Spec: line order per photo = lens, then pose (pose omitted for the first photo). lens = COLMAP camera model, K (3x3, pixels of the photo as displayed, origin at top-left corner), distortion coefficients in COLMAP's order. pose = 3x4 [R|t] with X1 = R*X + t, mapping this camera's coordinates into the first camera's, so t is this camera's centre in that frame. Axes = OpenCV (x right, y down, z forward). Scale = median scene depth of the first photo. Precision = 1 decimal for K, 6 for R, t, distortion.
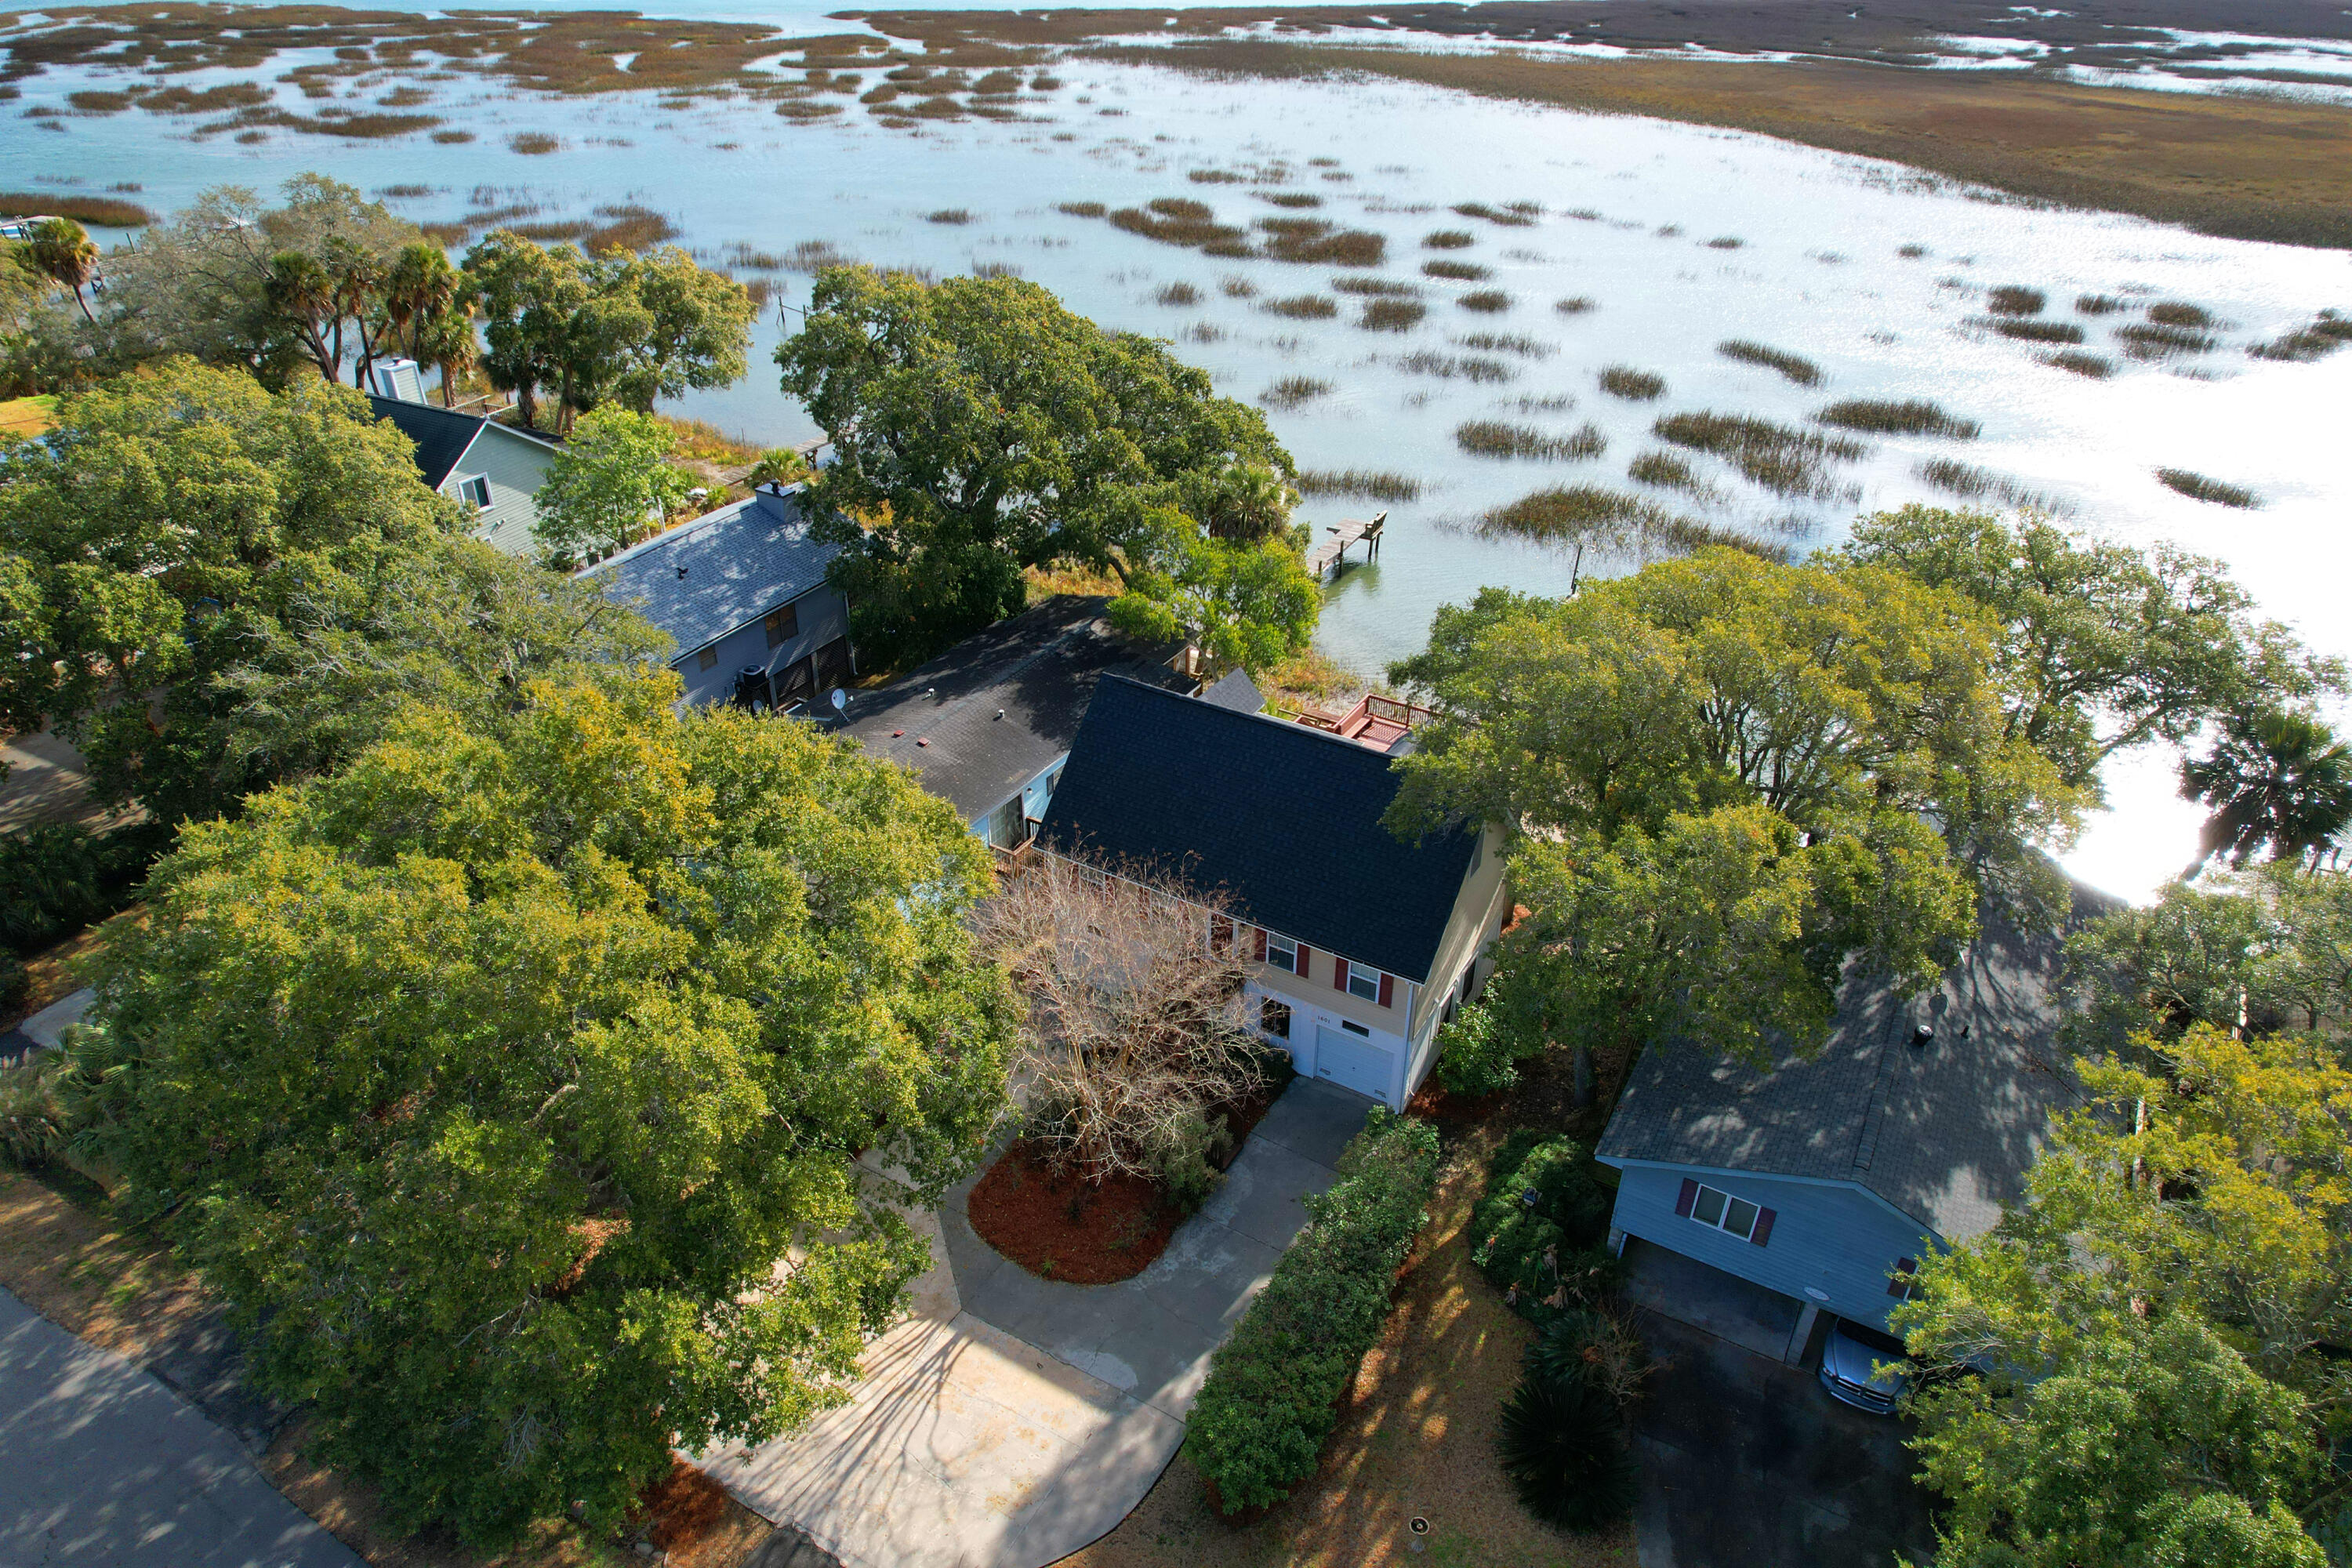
lens RADIAL K [[1497.9, 0, 1176.6], [0, 1497.9, 795.7], [0, 0, 1]] dist [-0.074172, 0.067158]
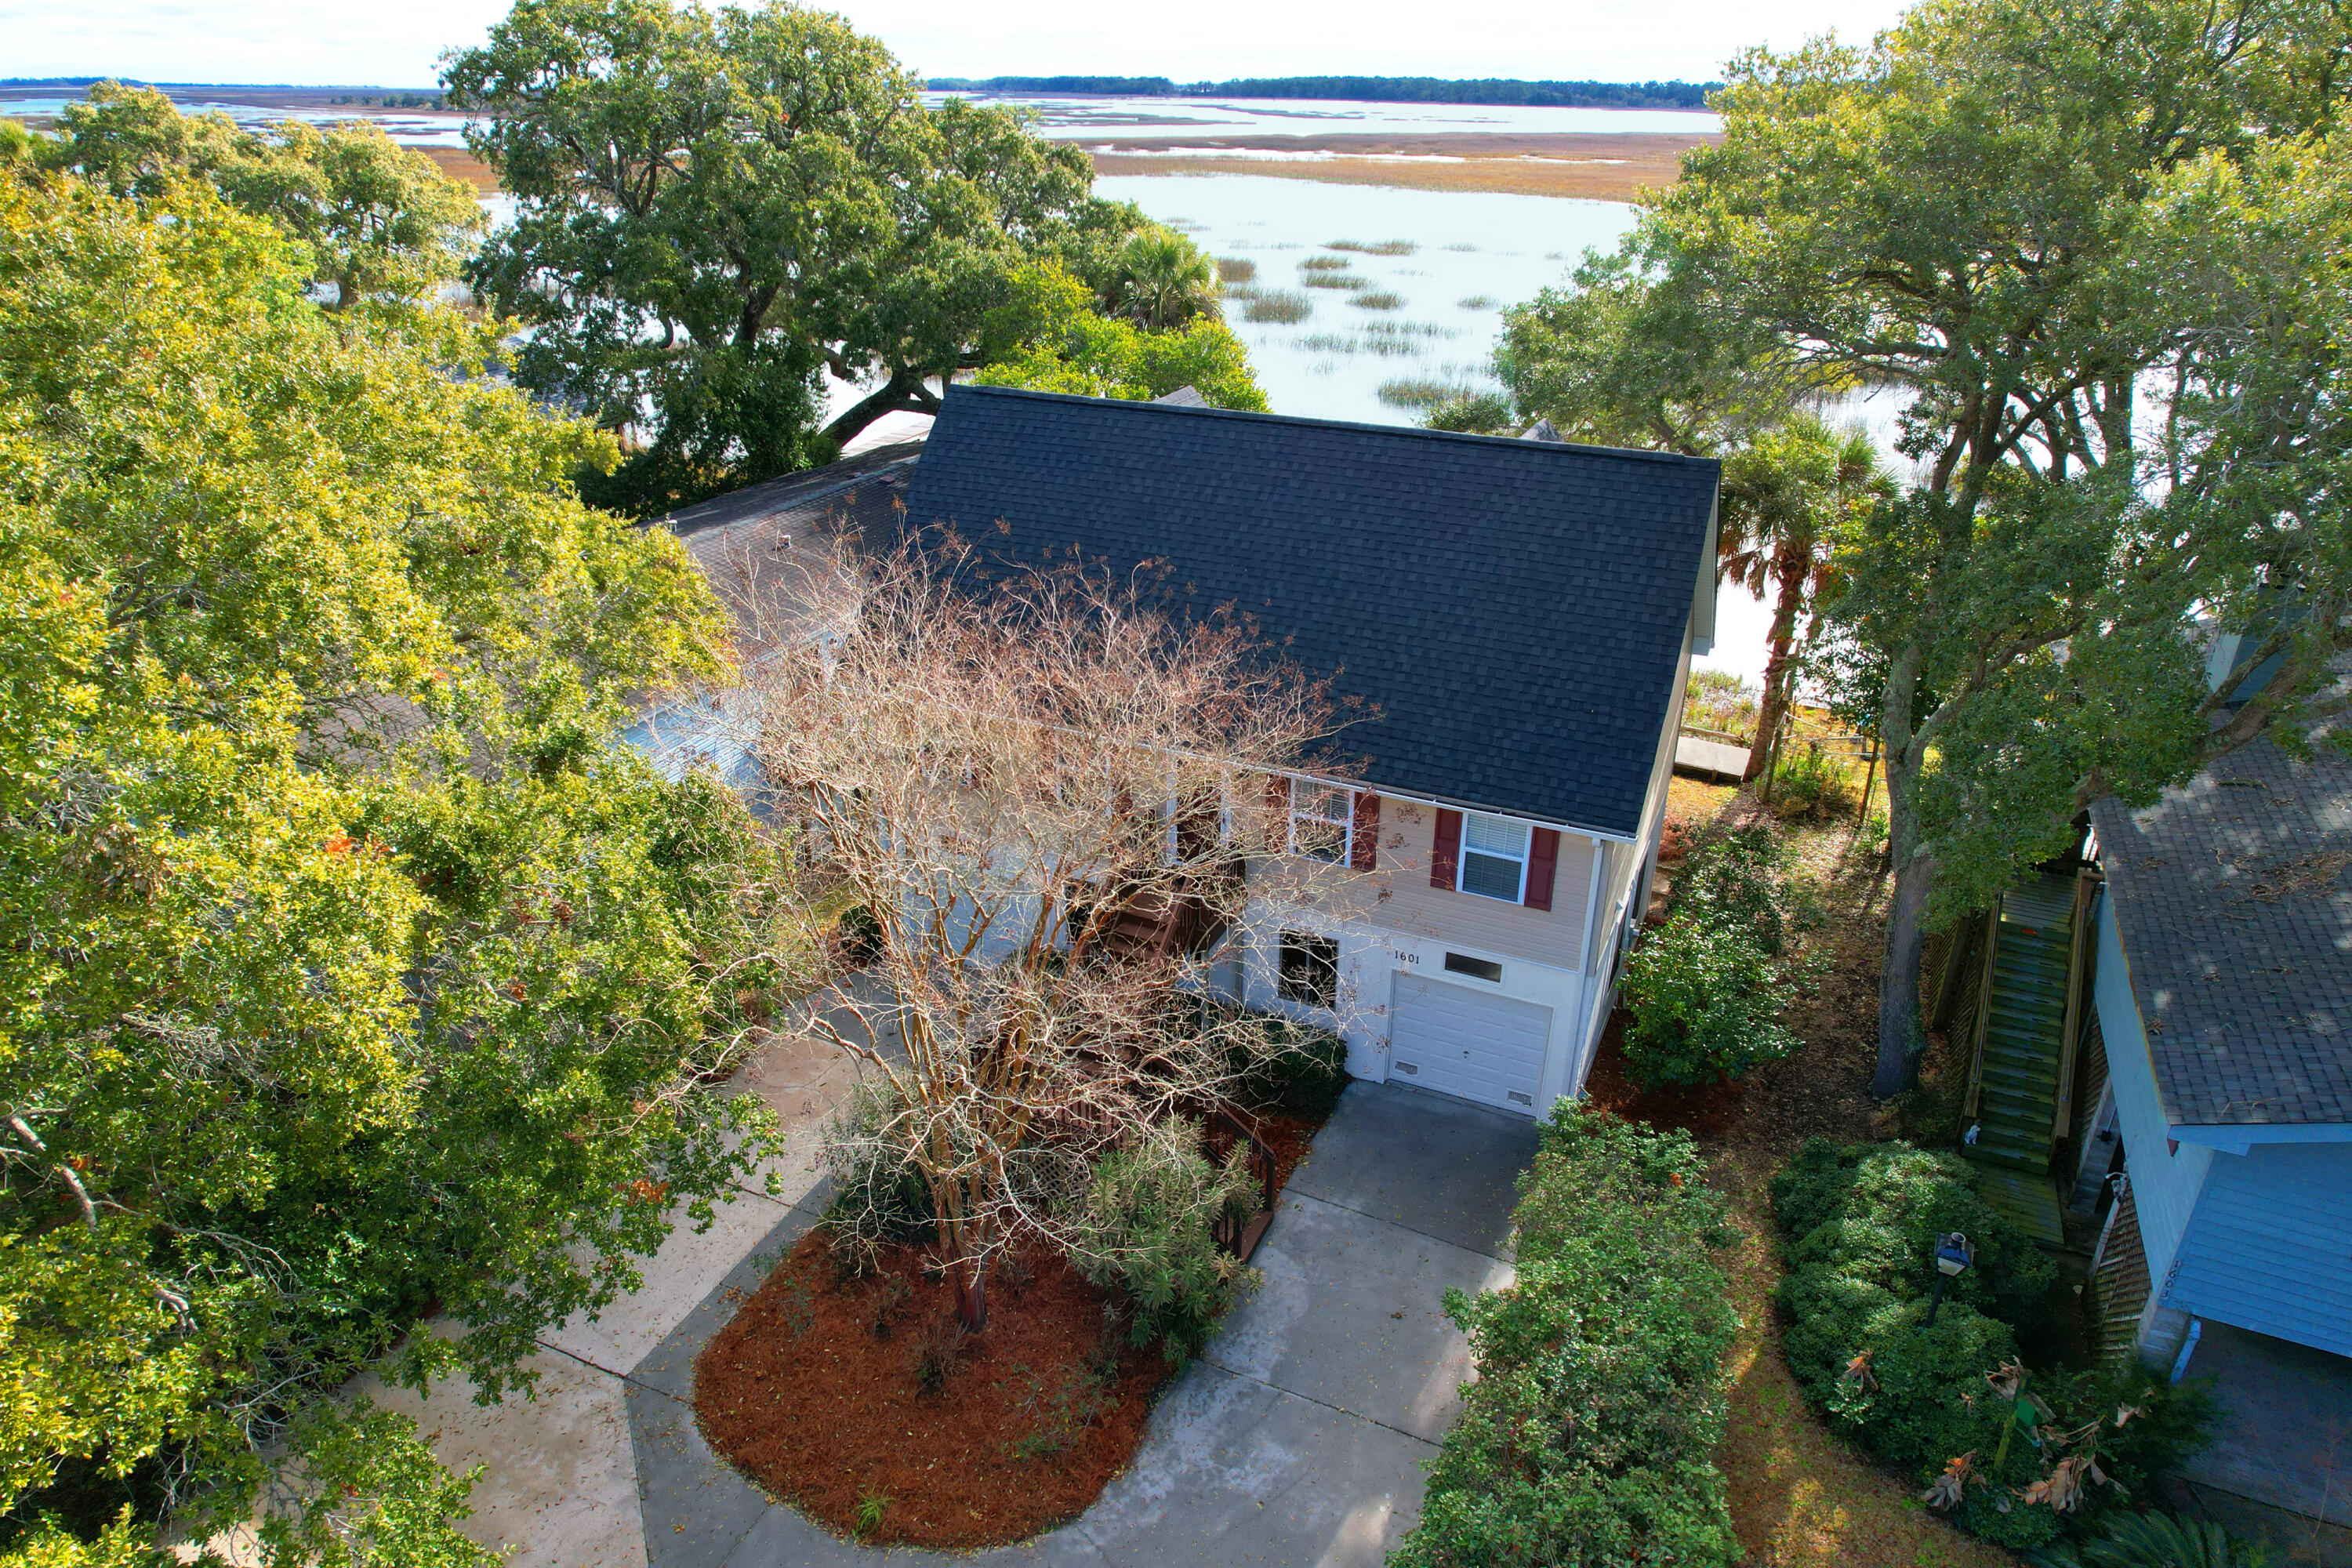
lens RADIAL K [[1497.9, 0, 1179.3], [0, 1497.9, 803.0], [0, 0, 1]] dist [-0.074172, 0.067158]
pose [[0.994528, -0.047673, 0.092959, -0.007145], [0.056605, 0.993776, -0.095941, 0.040599], [-0.087807, 0.100678, 0.991037, 0.140218]]
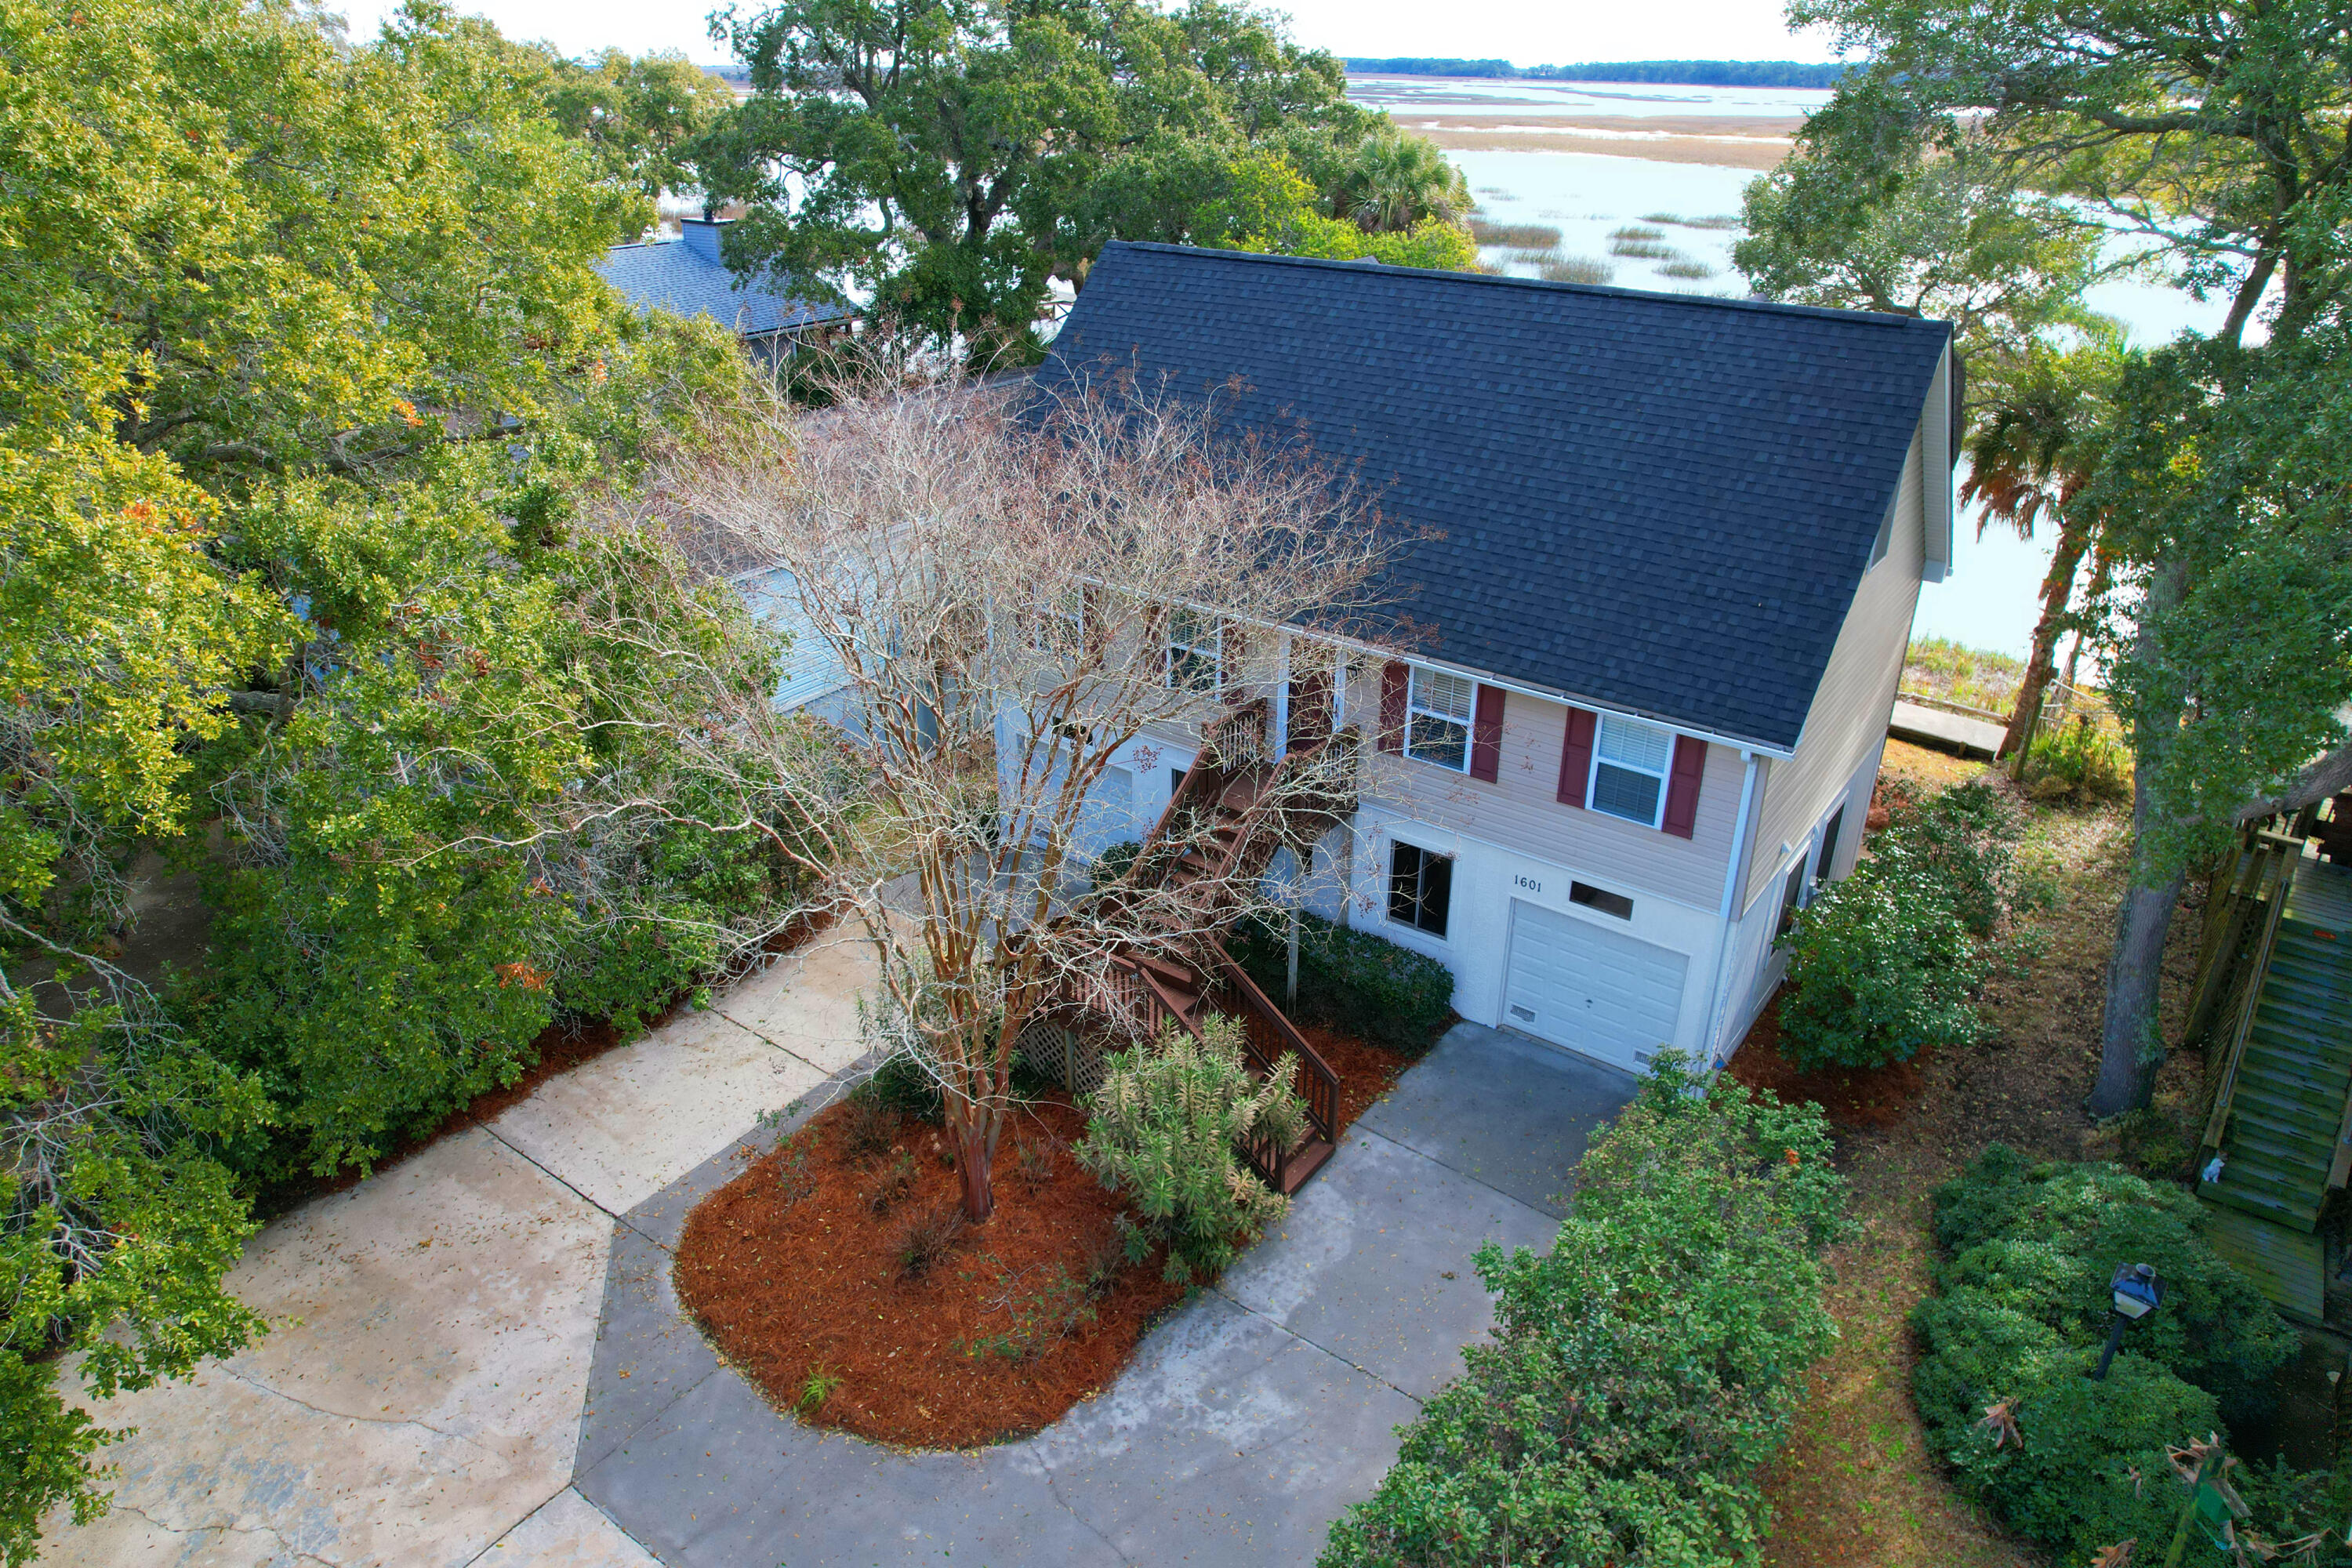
lens RADIAL K [[1497.9, 0, 1184.4], [0, 1497.9, 803.6], [0, 0, 1]] dist [-0.074172, 0.067158]
pose [[0.995249, 0.044041, -0.086837, 0.009569], [-0.051597, 0.994891, -0.086778, 0.048780], [0.082572, 0.090846, 0.992436, 0.154613]]
